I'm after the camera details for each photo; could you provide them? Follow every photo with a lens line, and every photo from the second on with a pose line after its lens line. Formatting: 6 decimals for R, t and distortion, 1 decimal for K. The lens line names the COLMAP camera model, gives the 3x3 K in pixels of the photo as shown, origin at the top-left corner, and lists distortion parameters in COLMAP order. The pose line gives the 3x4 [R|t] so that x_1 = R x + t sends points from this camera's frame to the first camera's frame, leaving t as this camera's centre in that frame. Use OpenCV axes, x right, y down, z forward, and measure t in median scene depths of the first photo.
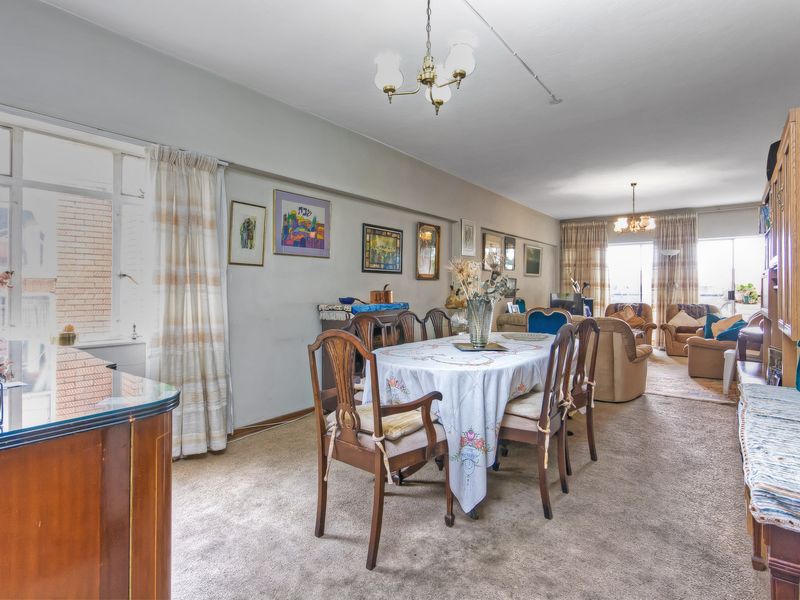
lens RADIAL K [[436.0, 0, 400.3], [0, 436.0, 294.0], [0, 0, 1]] dist [0.004002, 0.000712]
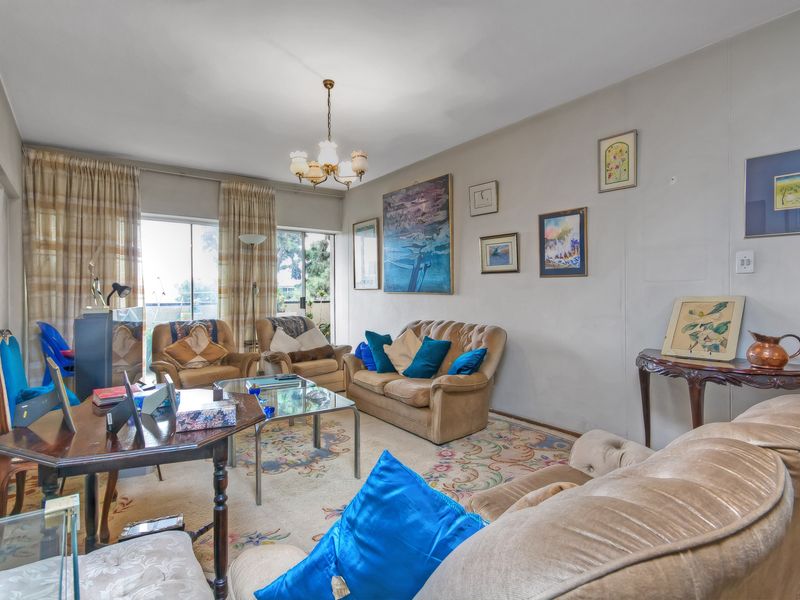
lens RADIAL K [[436.0, 0, 400.5], [0, 436.0, 295.8], [0, 0, 1]] dist [0.004002, 0.000712]
pose [[0.273312, -0.011522, 0.961856, 0.046811], [0.011028, 0.999900, 0.008844, -0.013485], [-0.961862, 0.008190, 0.273412, 0.545318]]
